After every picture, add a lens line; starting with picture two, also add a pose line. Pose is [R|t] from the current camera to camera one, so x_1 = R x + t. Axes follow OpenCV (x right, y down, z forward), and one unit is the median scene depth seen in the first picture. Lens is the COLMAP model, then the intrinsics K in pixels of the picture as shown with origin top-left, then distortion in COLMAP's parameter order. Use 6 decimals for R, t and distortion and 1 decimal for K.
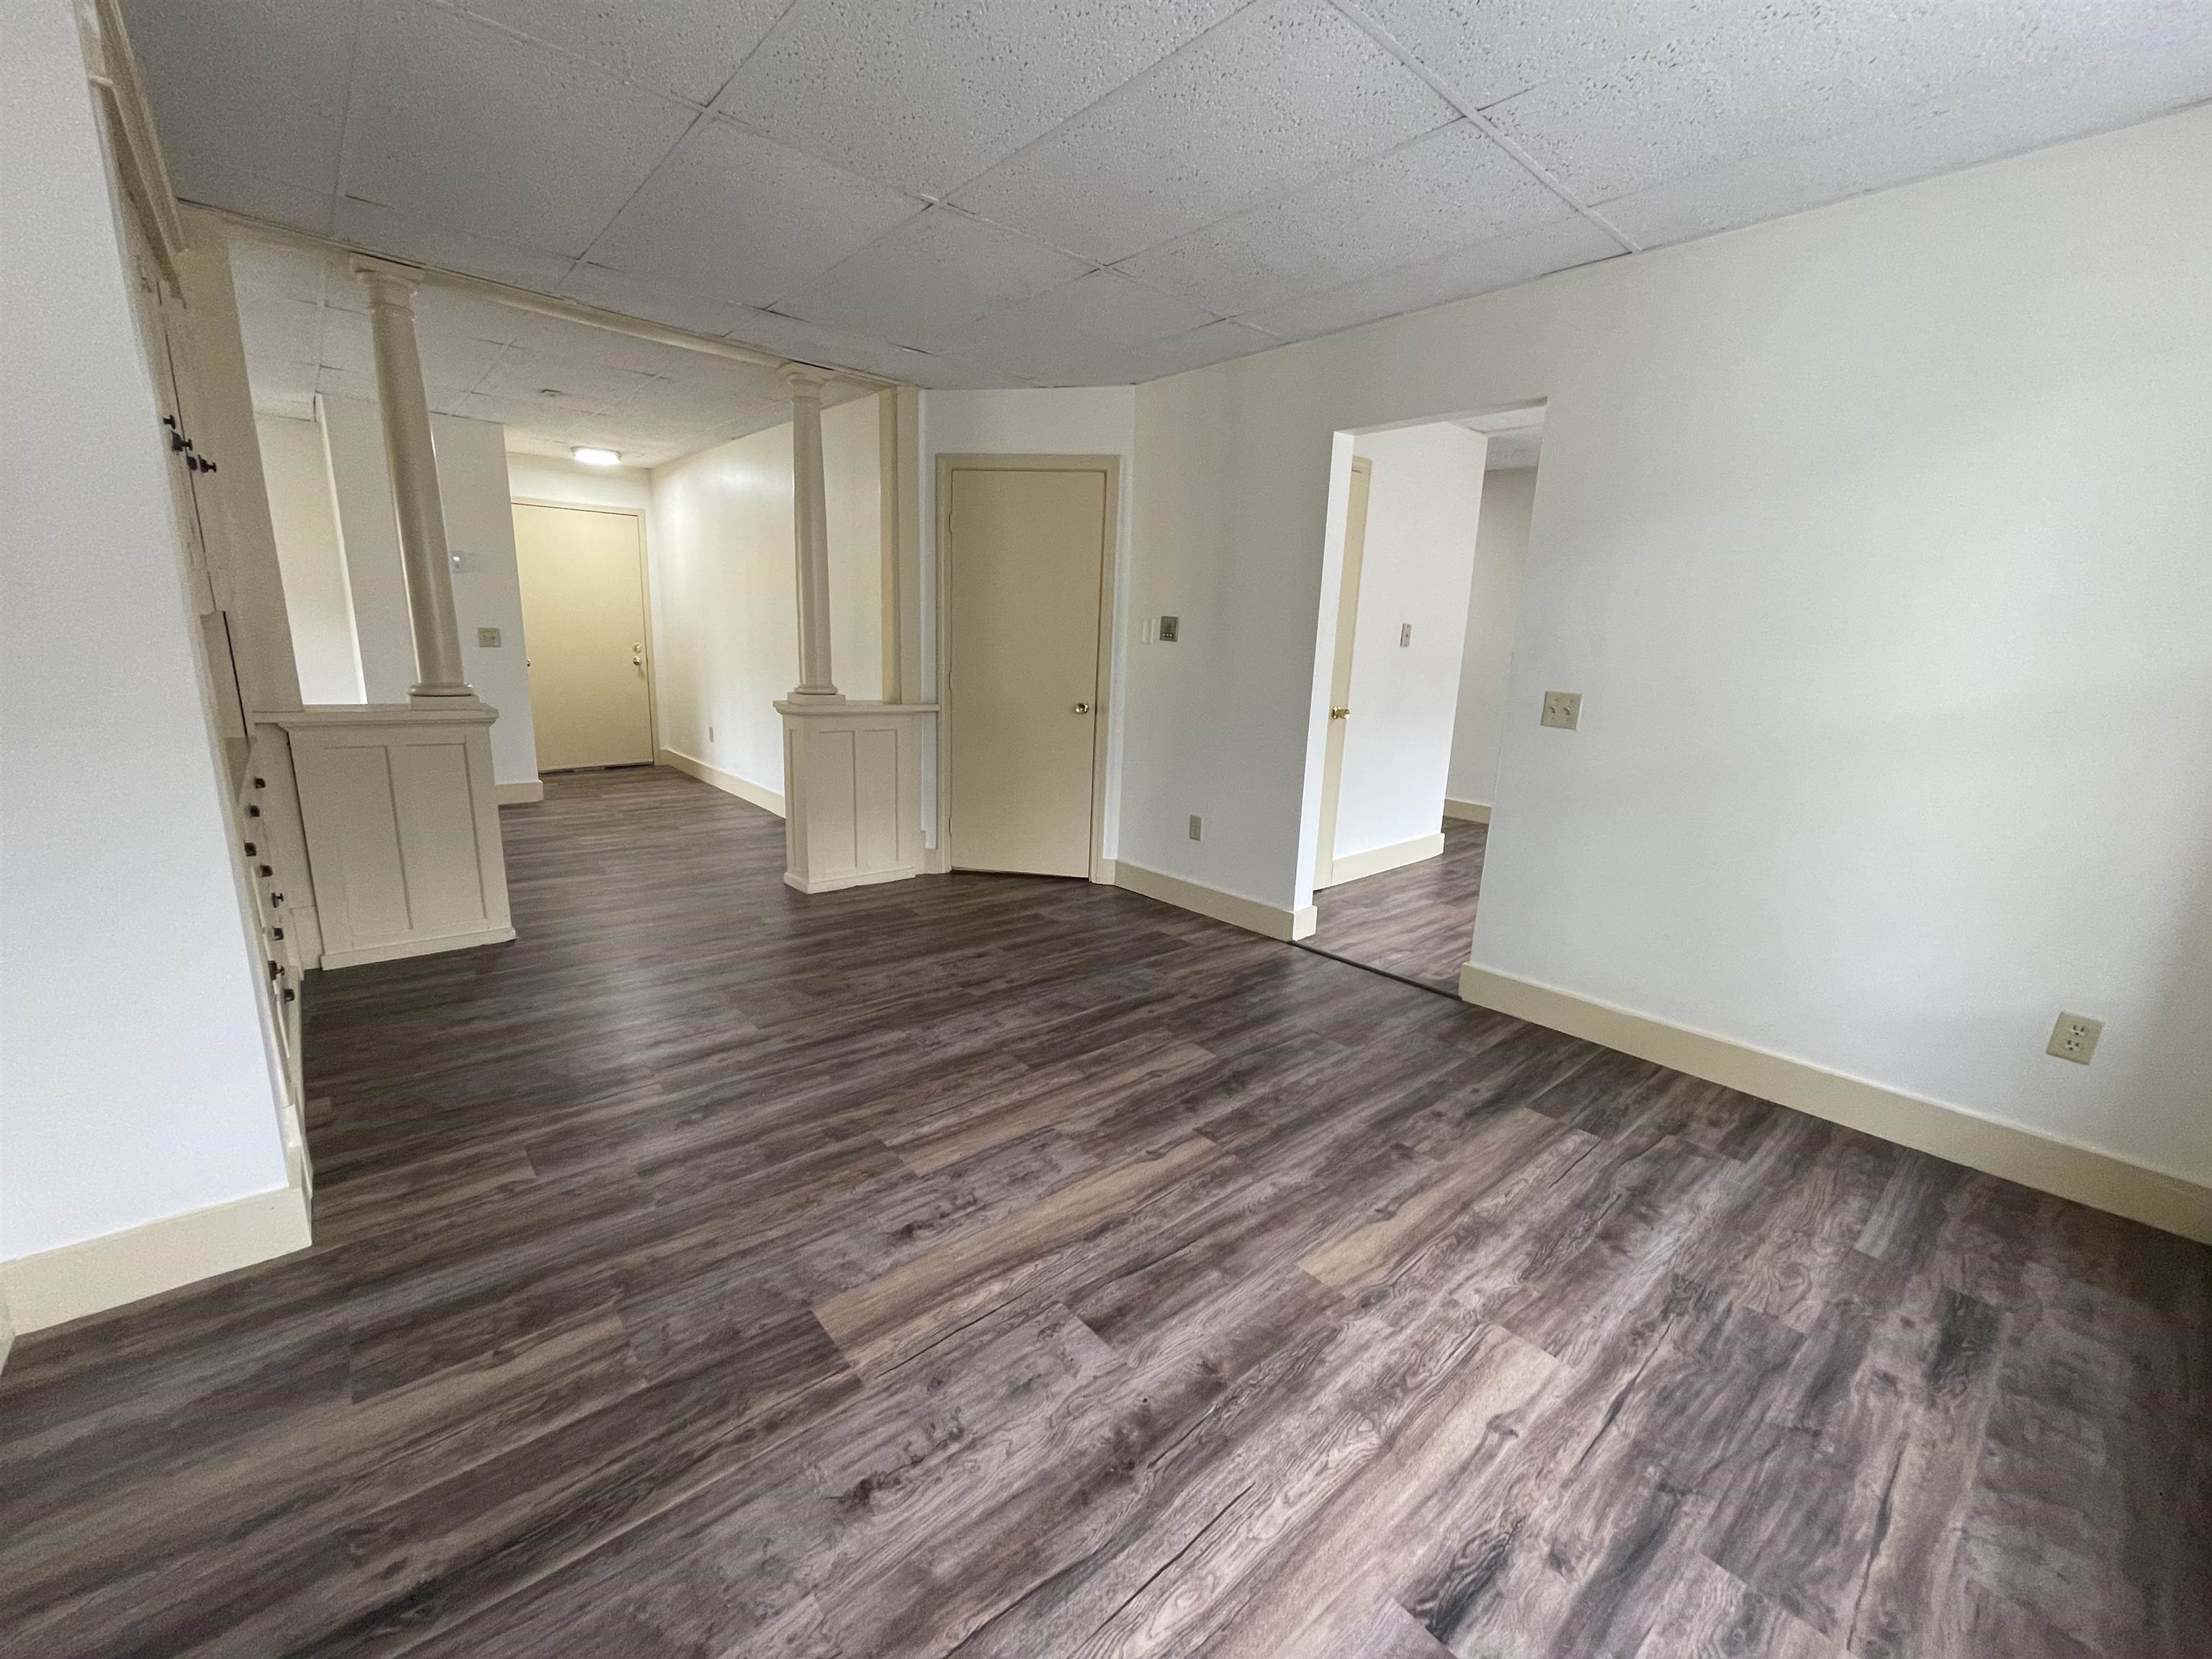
lens RADIAL K [[890.8, 0, 1100.1], [0, 890.8, 831.4], [0, 0, 1]] dist [-0.002584, 0.000456]
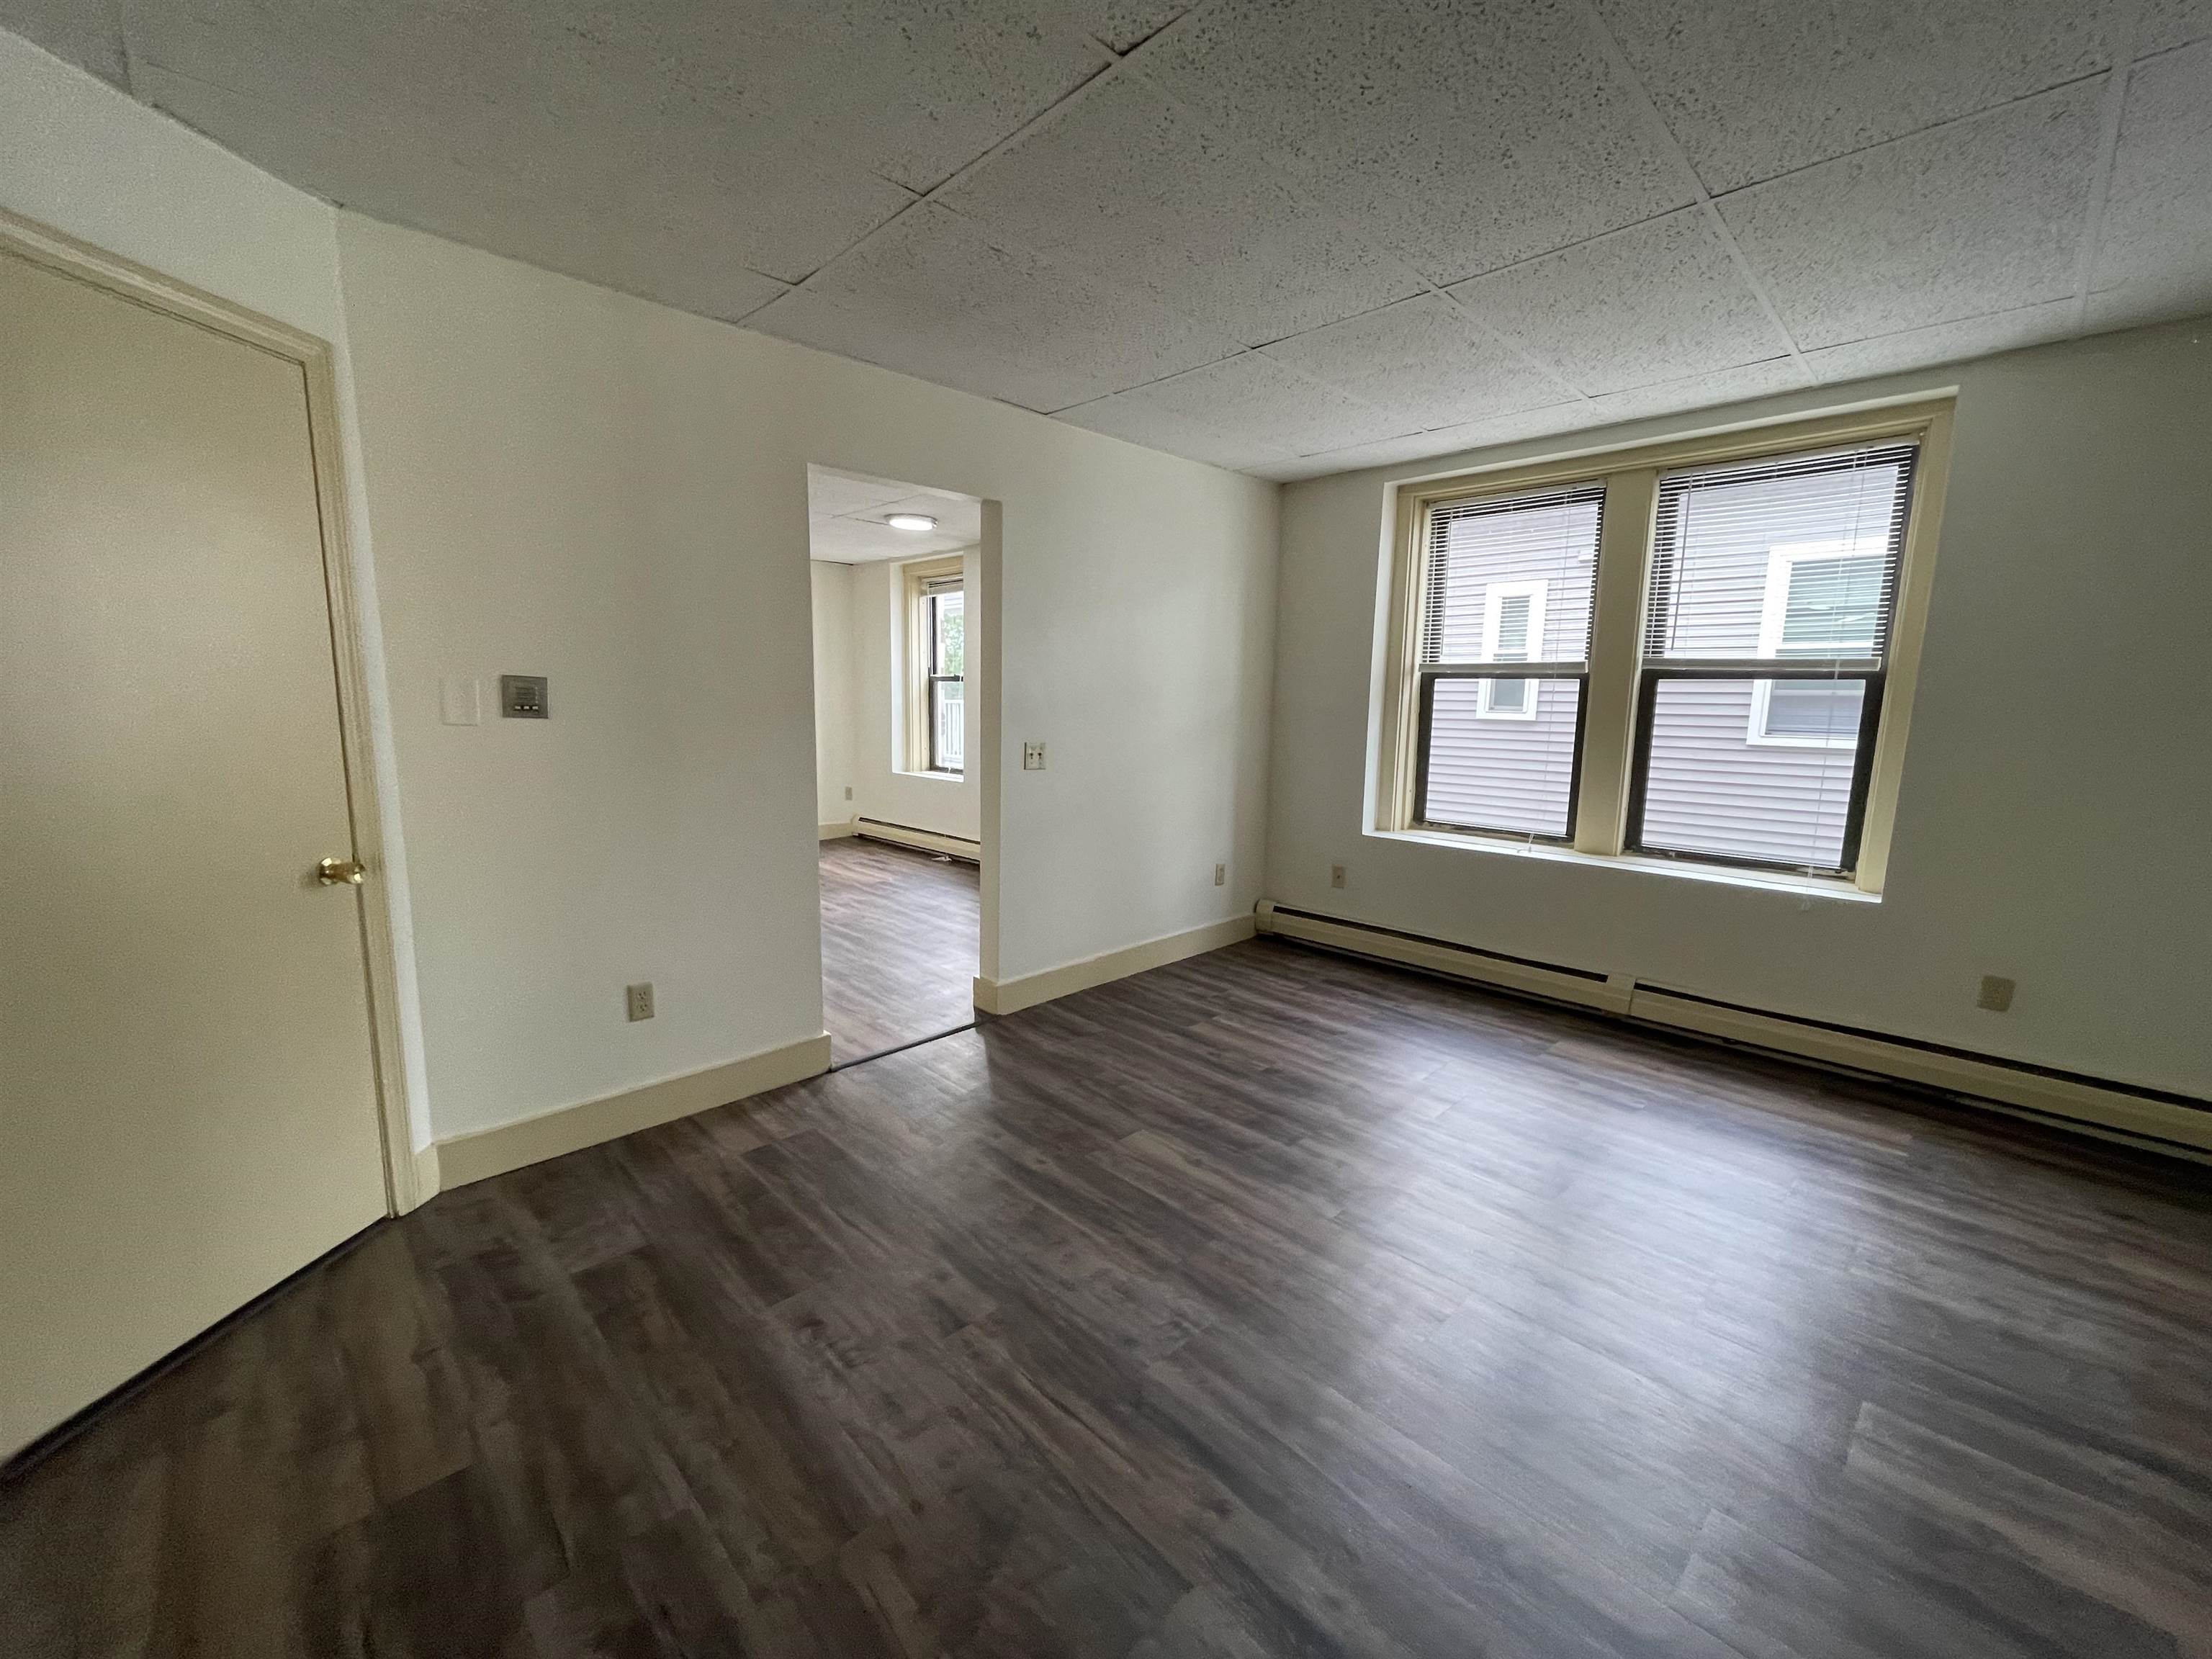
lens RADIAL K [[898.9, 0, 1100.0], [0, 898.9, 830.4], [0, 0, 1]] dist [-0.000745, 0.000766]
pose [[-0.059208, -0.187184, 0.980539, -0.953239], [0.197654, 0.960617, 0.195316, -0.333131], [-0.978482, 0.205371, -0.019878, 1.199494]]
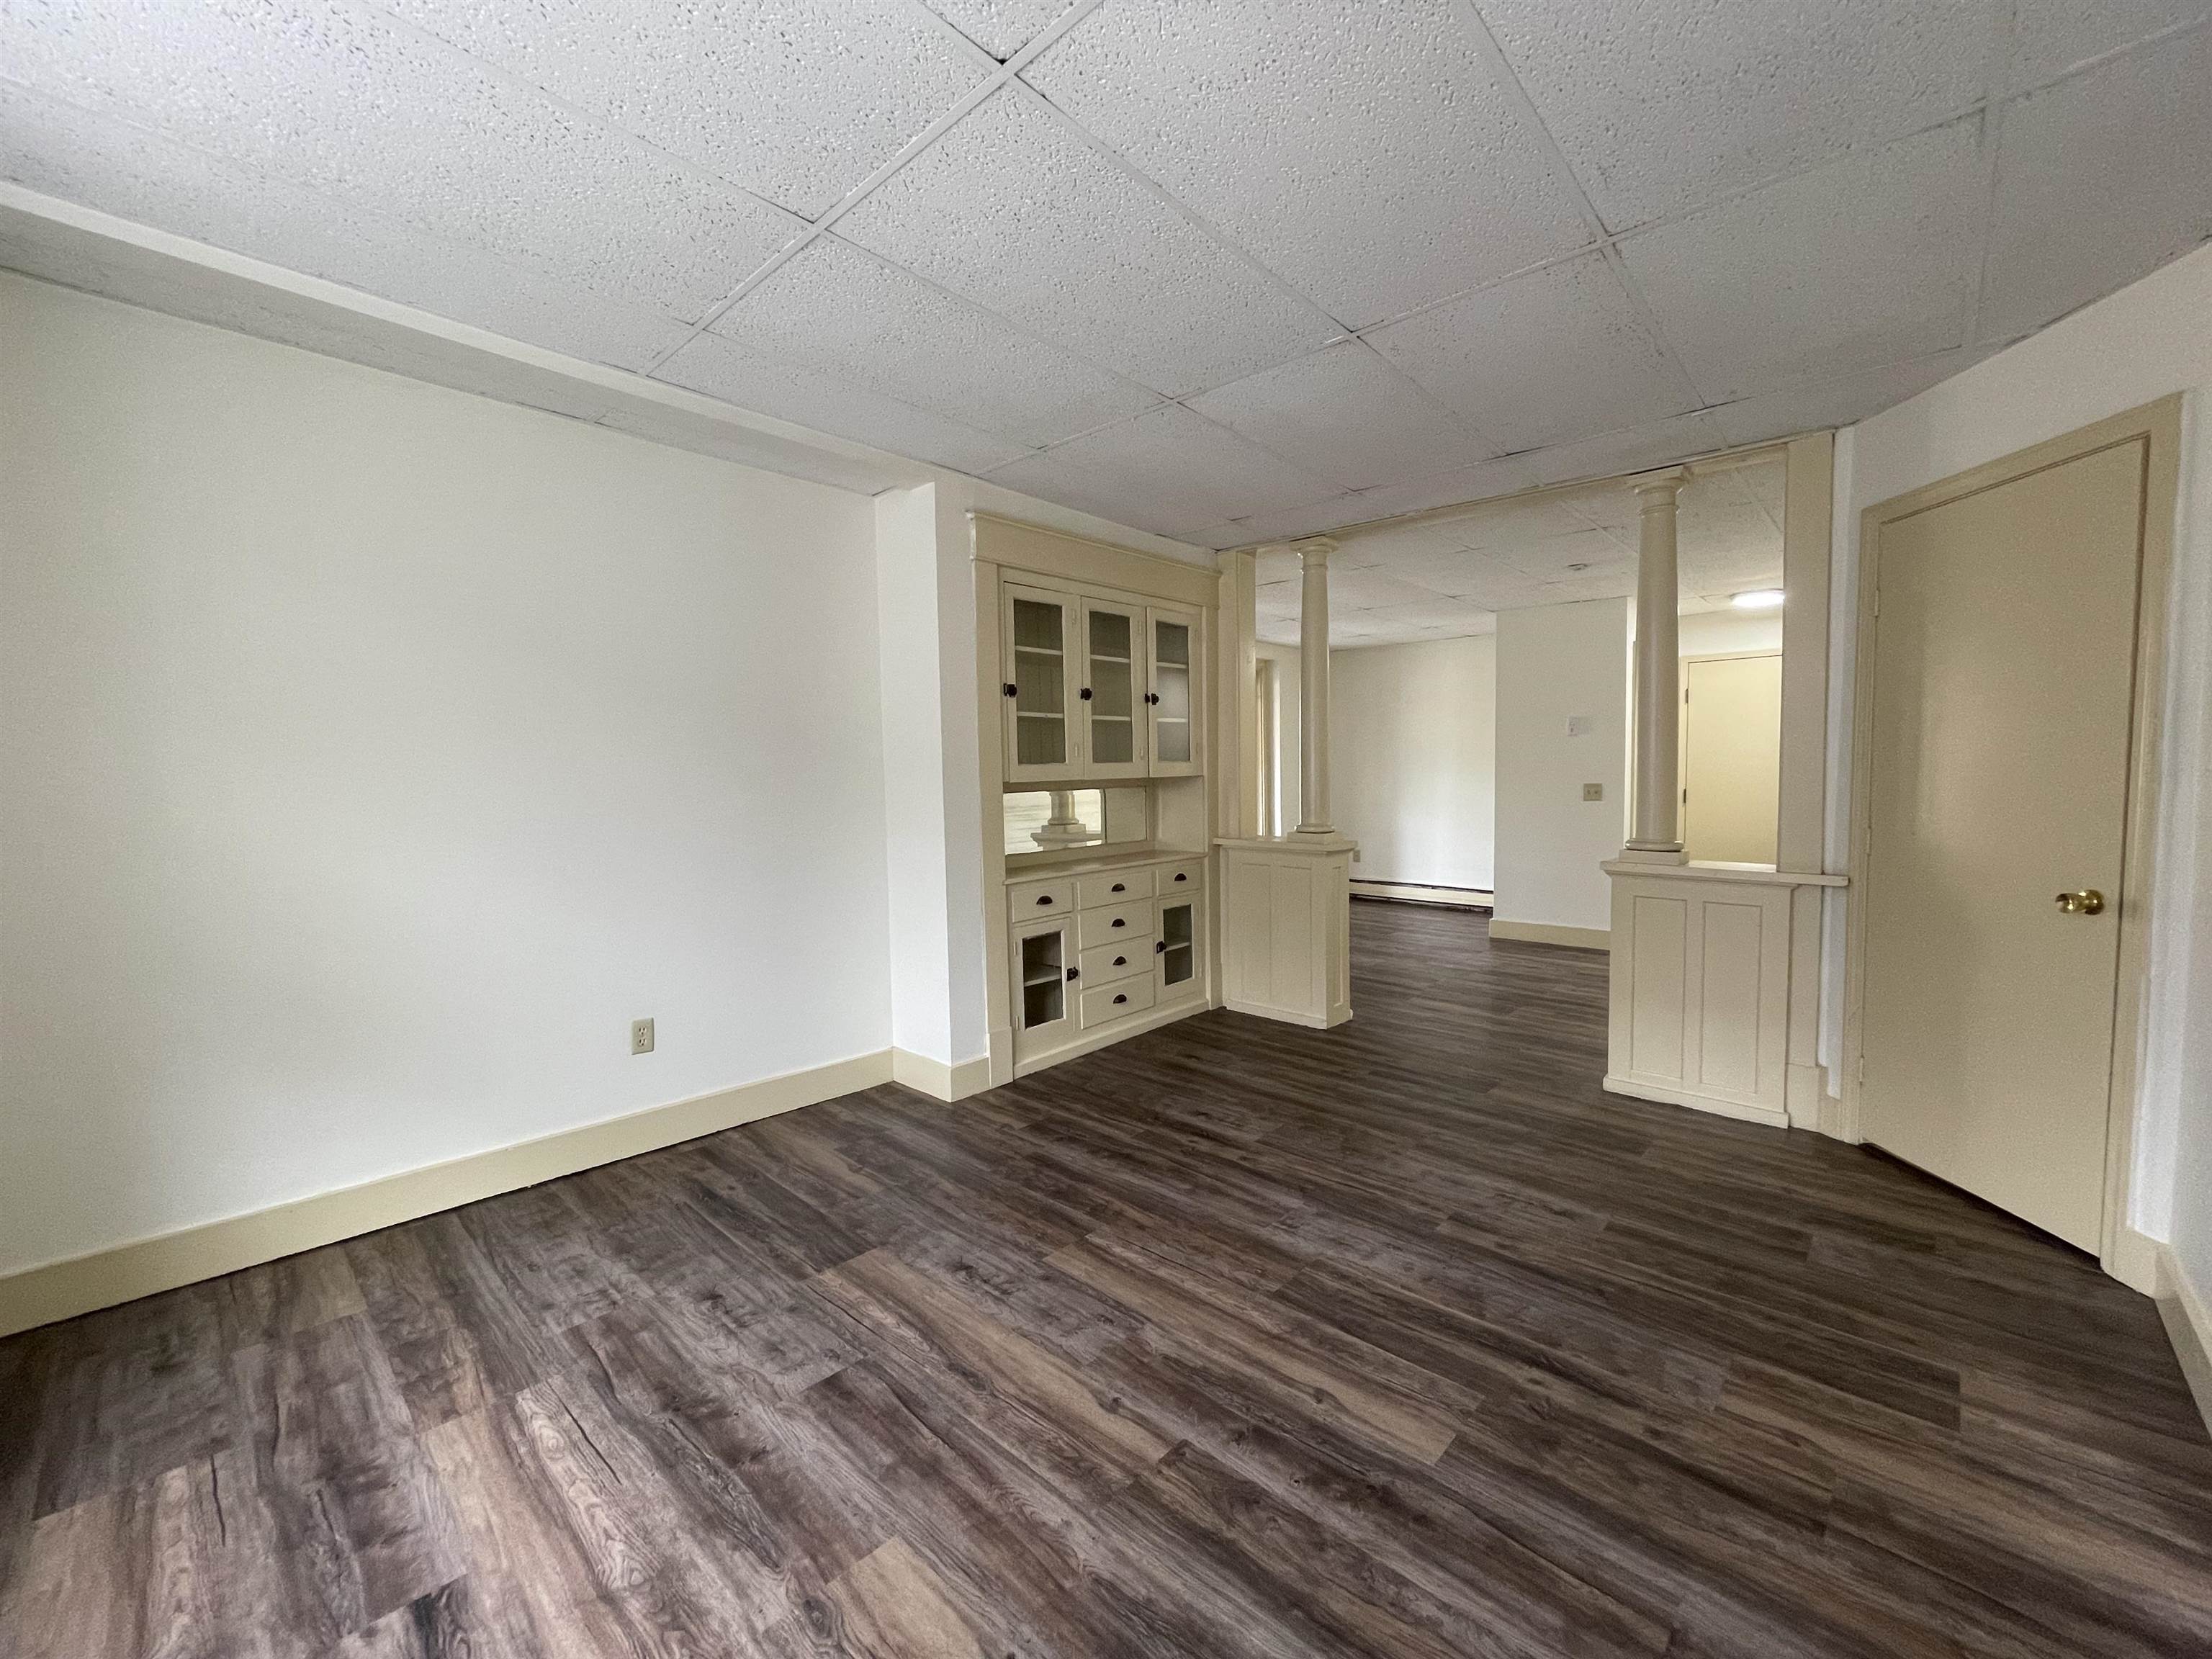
lens RADIAL K [[899.9, 0, 1101.2], [0, 899.9, 835.1], [0, 0, 1]] dist [-0.001050, 0.004311]
pose [[0.106991, 0.026089, -0.993918, 0.815631], [-0.200100, 0.979767, 0.004178, -0.131381], [0.973916, 0.198436, 0.110046, 0.773635]]
